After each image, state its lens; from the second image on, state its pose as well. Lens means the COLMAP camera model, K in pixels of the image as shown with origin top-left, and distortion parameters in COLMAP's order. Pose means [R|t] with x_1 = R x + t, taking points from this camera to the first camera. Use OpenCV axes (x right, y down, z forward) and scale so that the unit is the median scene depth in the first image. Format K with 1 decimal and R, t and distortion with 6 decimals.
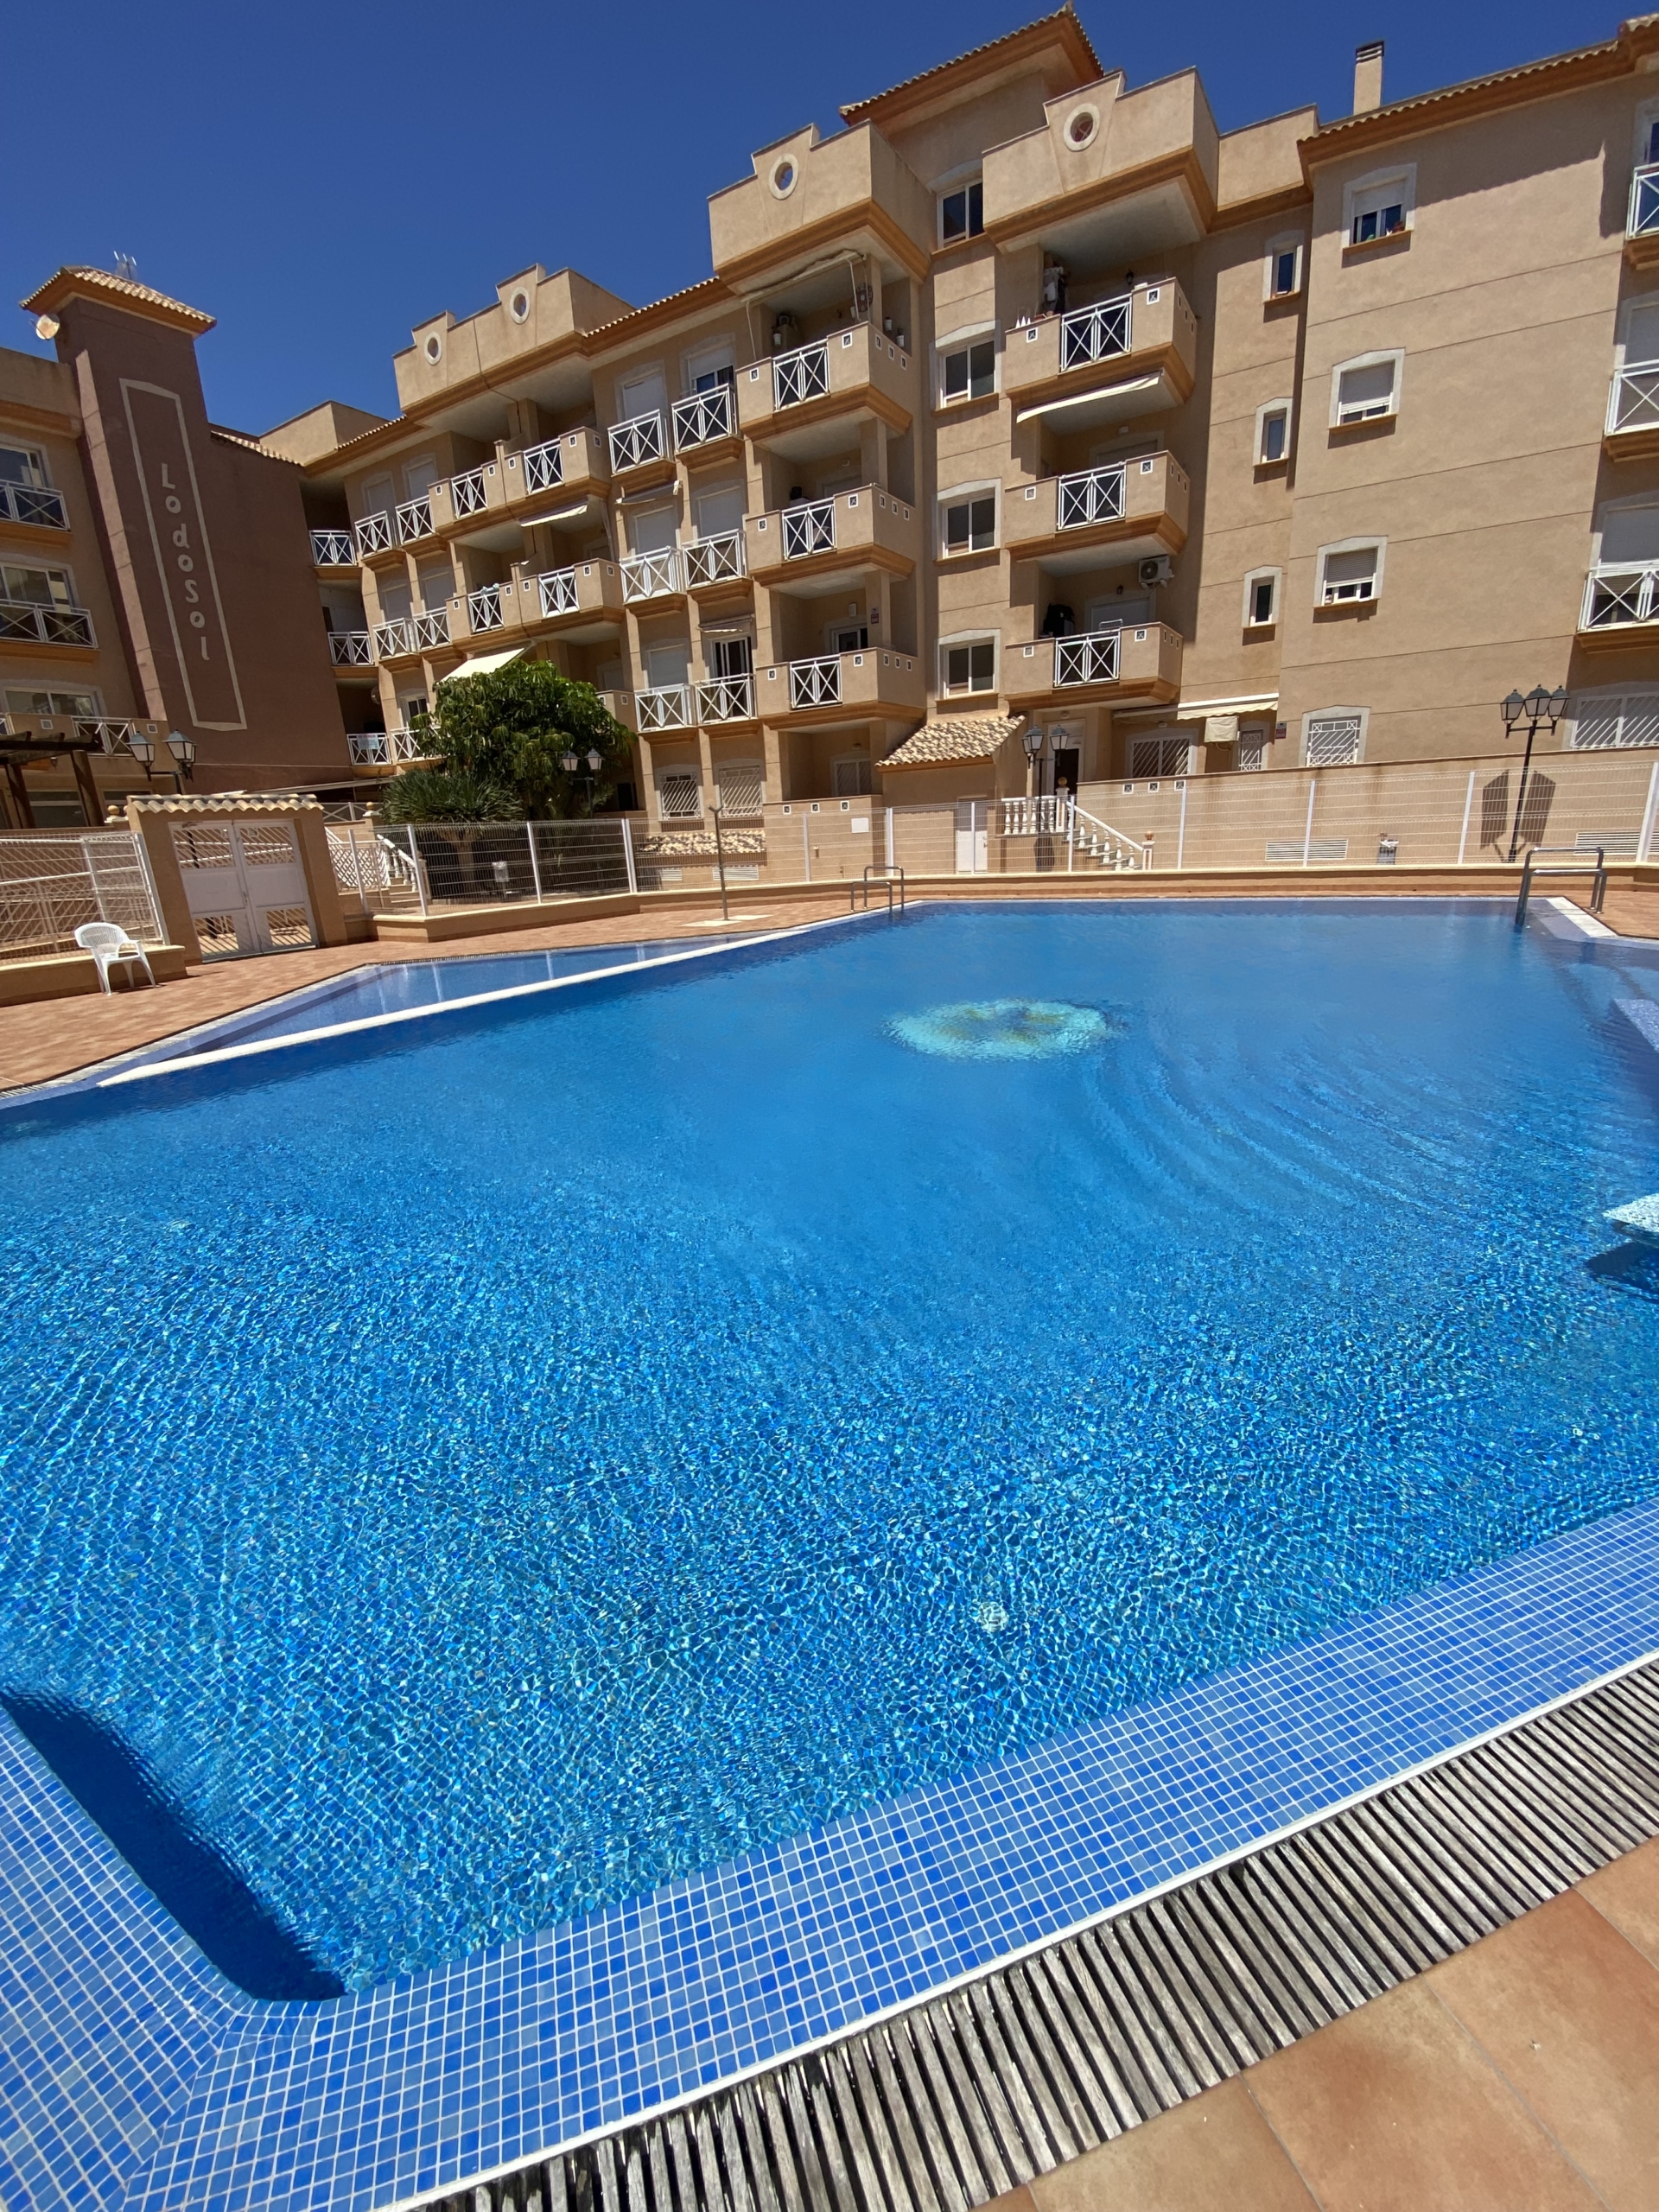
lens RADIAL K [[901.1, 0, 820.8], [0, 901.1, 1099.4], [0, 0, 1]] dist [0.015731, -0.016940]
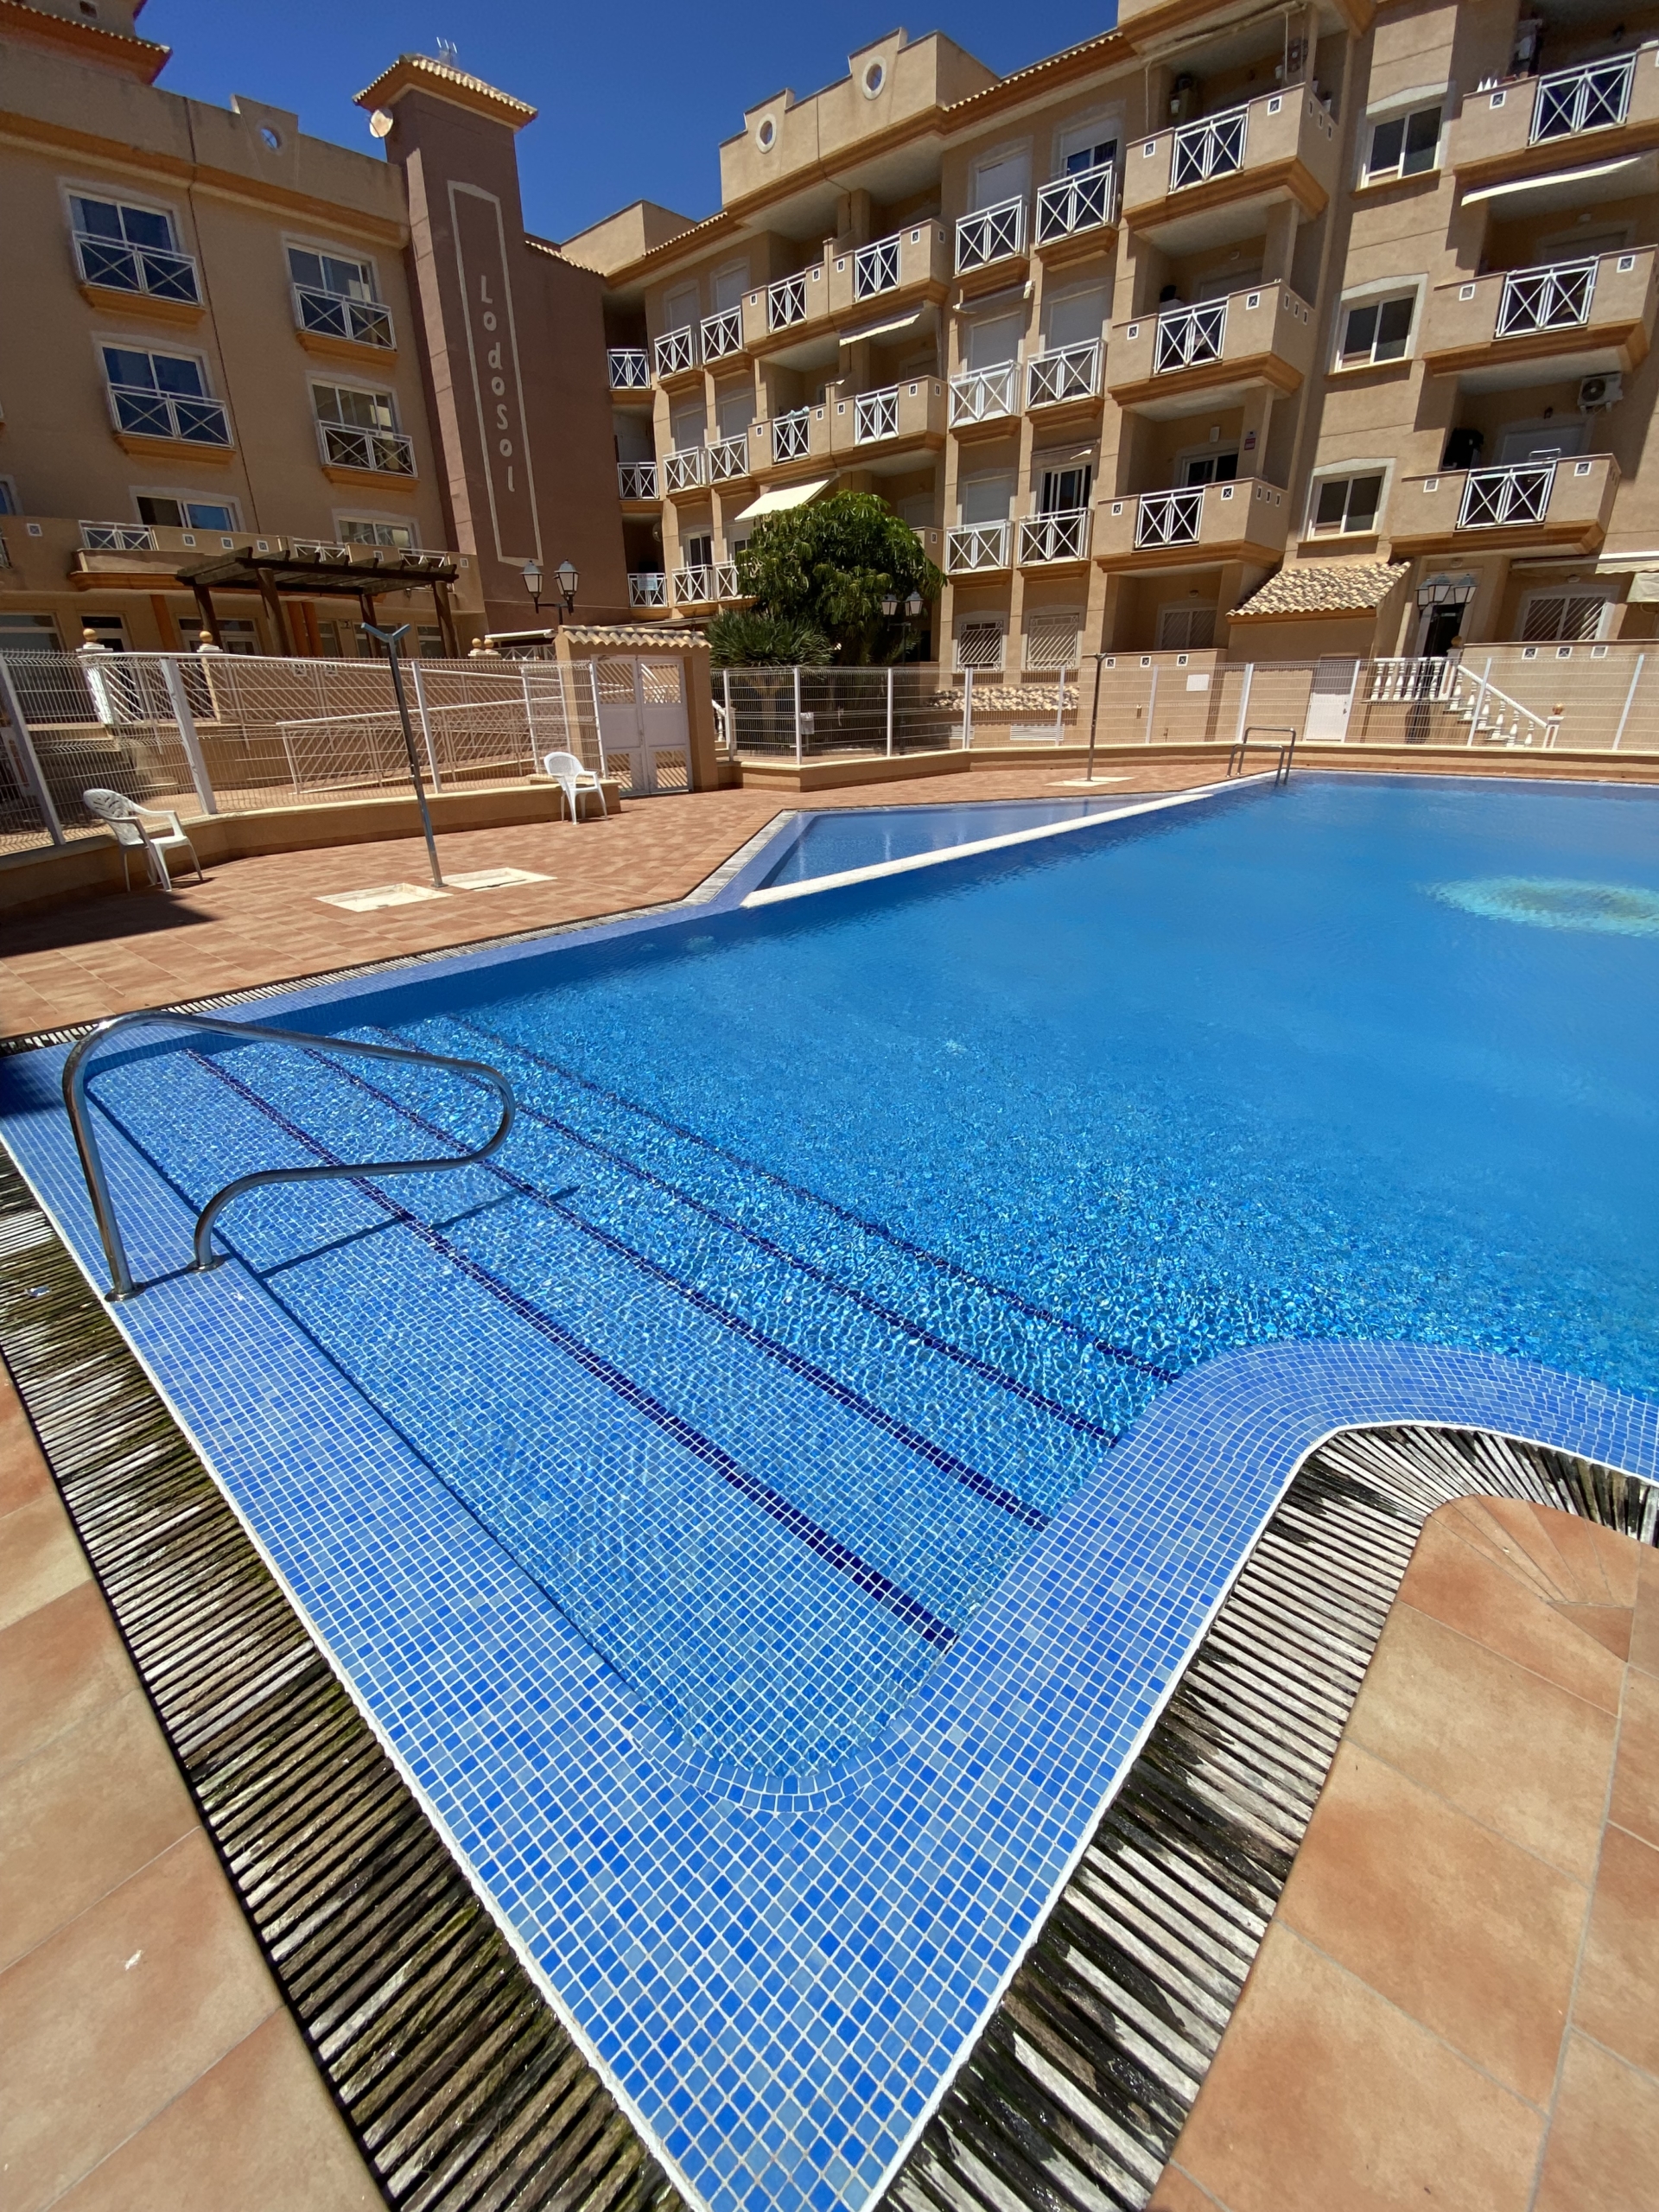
lens RADIAL K [[882.0, 0, 829.4], [0, 882.0, 1095.7], [0, 0, 1]] dist [0.013246, -0.015764]
pose [[0.985830, 0.097618, -0.136416, -0.159300], [-0.077835, 0.986585, 0.143499, 0.013432], [0.148594, -0.130847, 0.980203, -0.006409]]
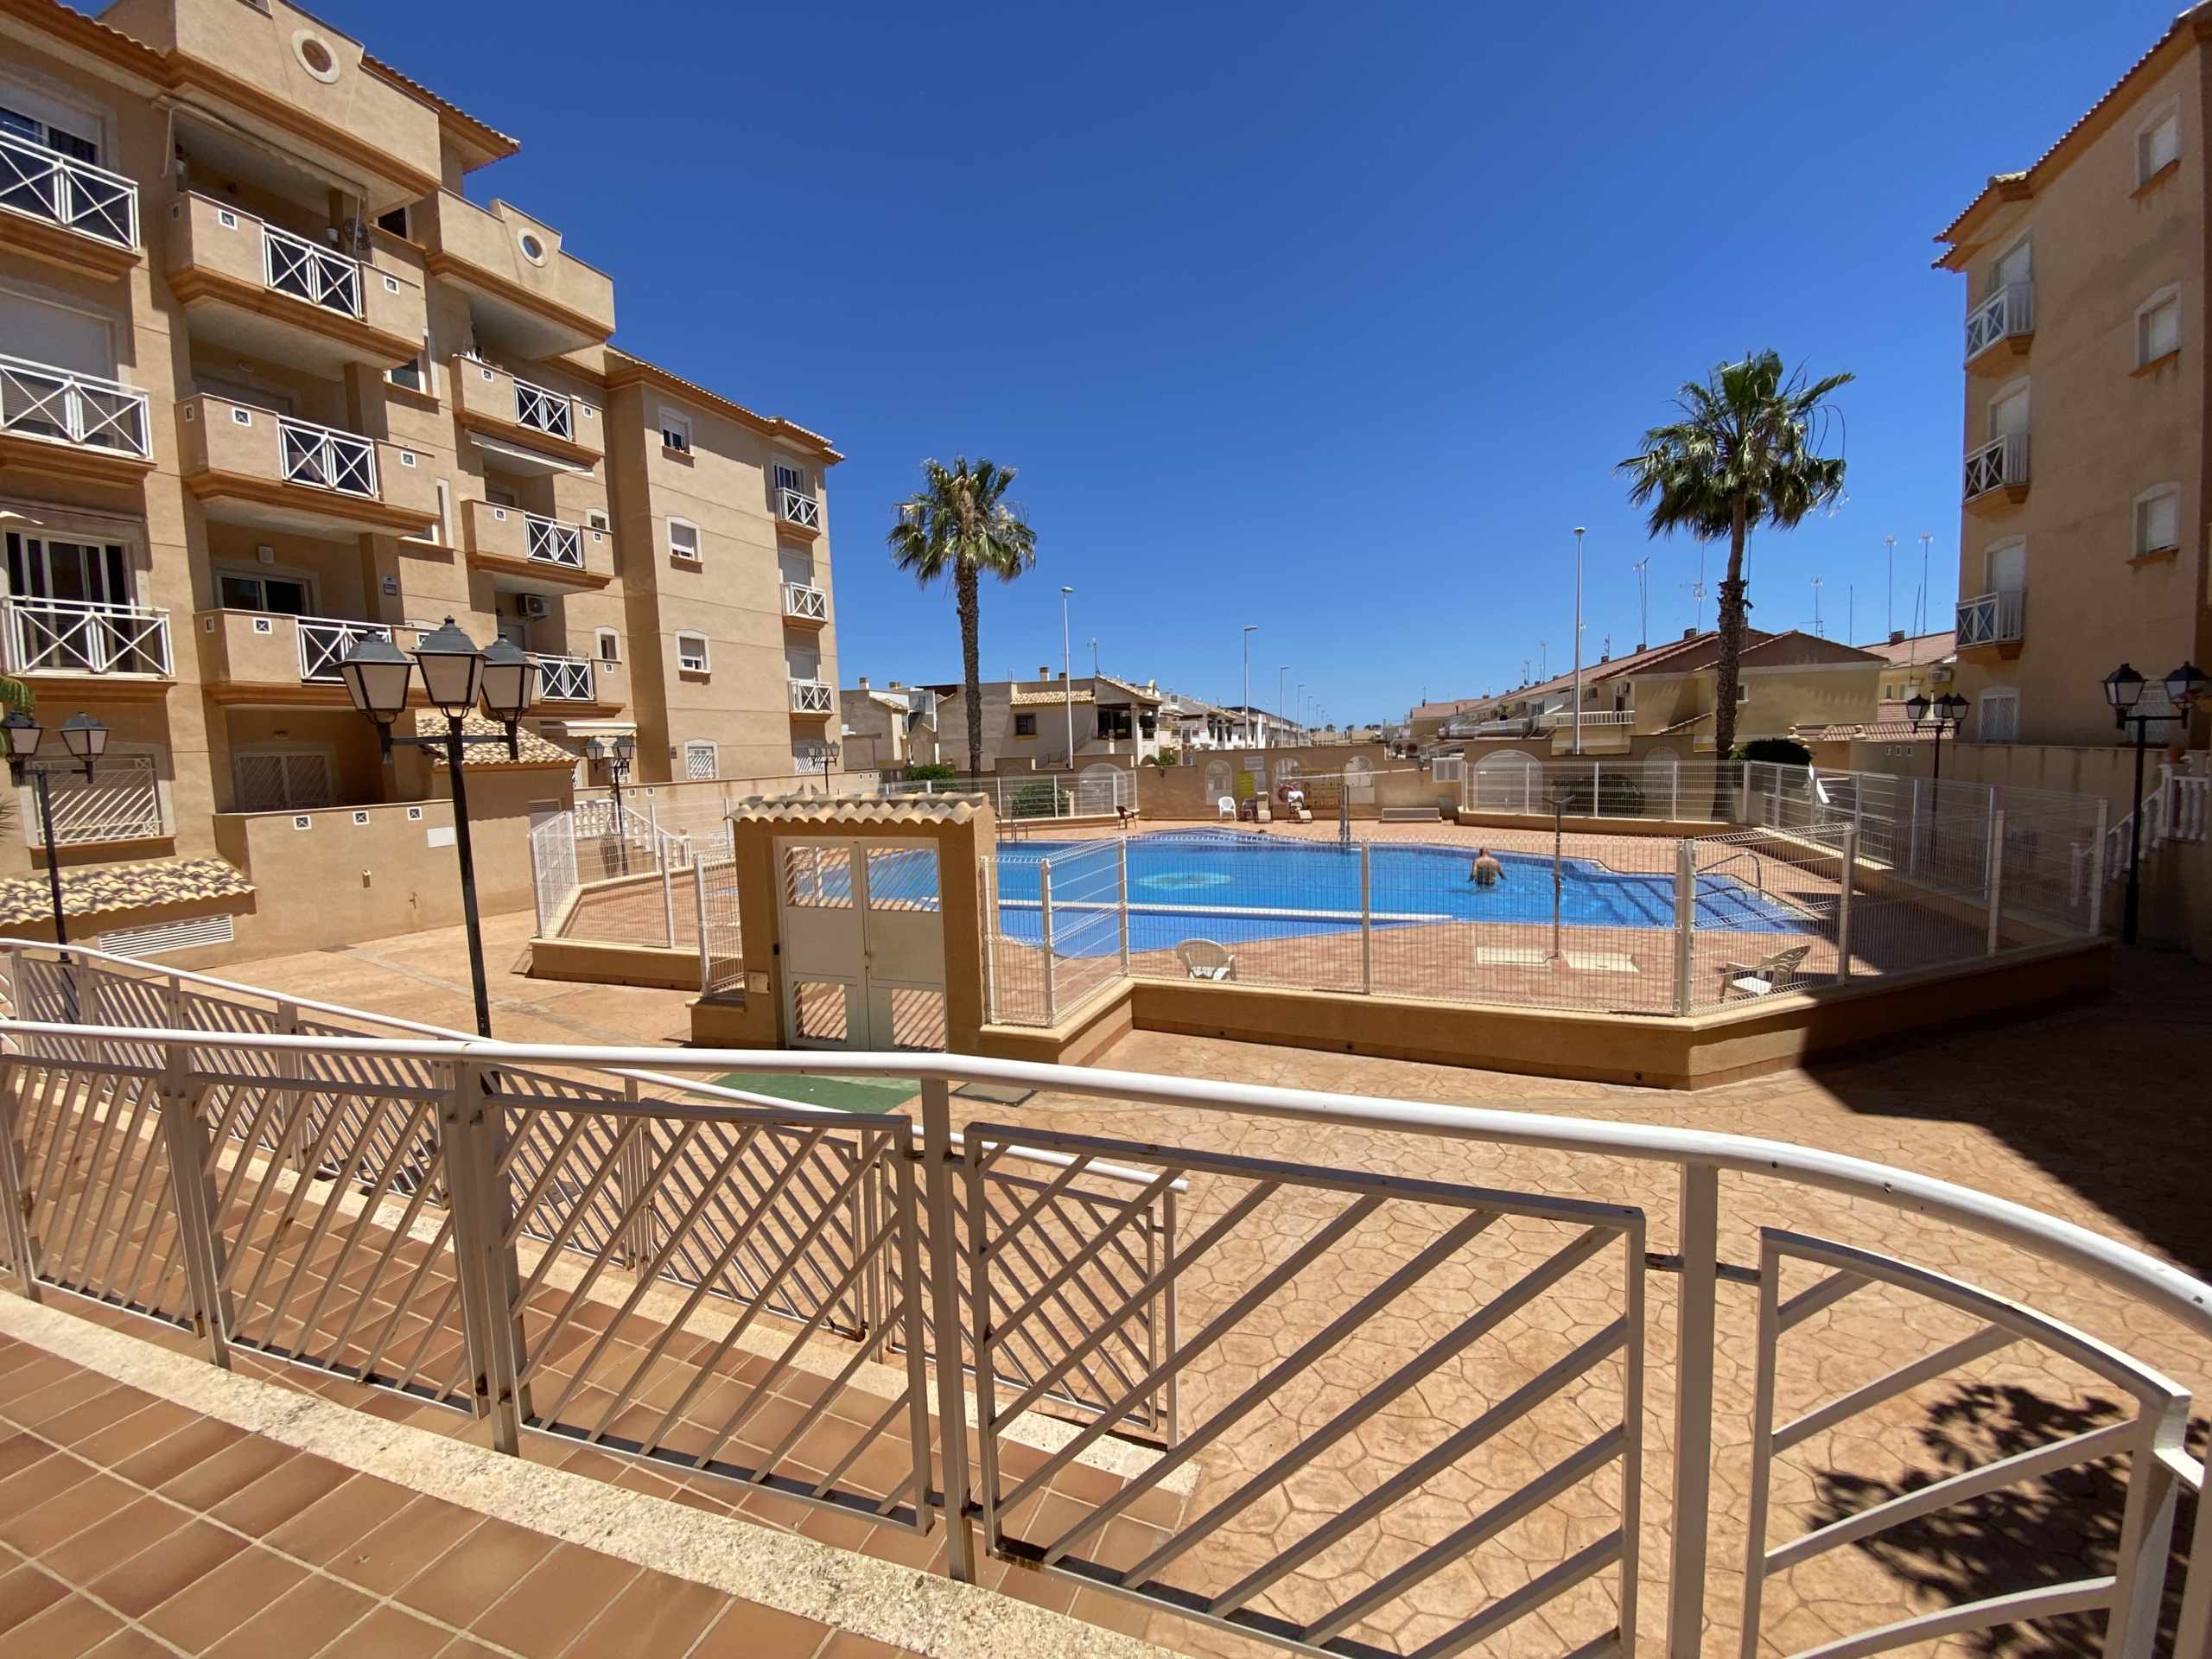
lens RADIAL K [[901.1, 0, 1106.0], [0, 901.1, 829.5], [0, 0, 1]] dist [0.015731, -0.016940]
pose [[-0.177430, -0.034517, 0.983528, -0.784121], [0.329712, 0.939544, 0.092455, -0.193700], [-0.927259, 0.340685, -0.155323, 0.586161]]
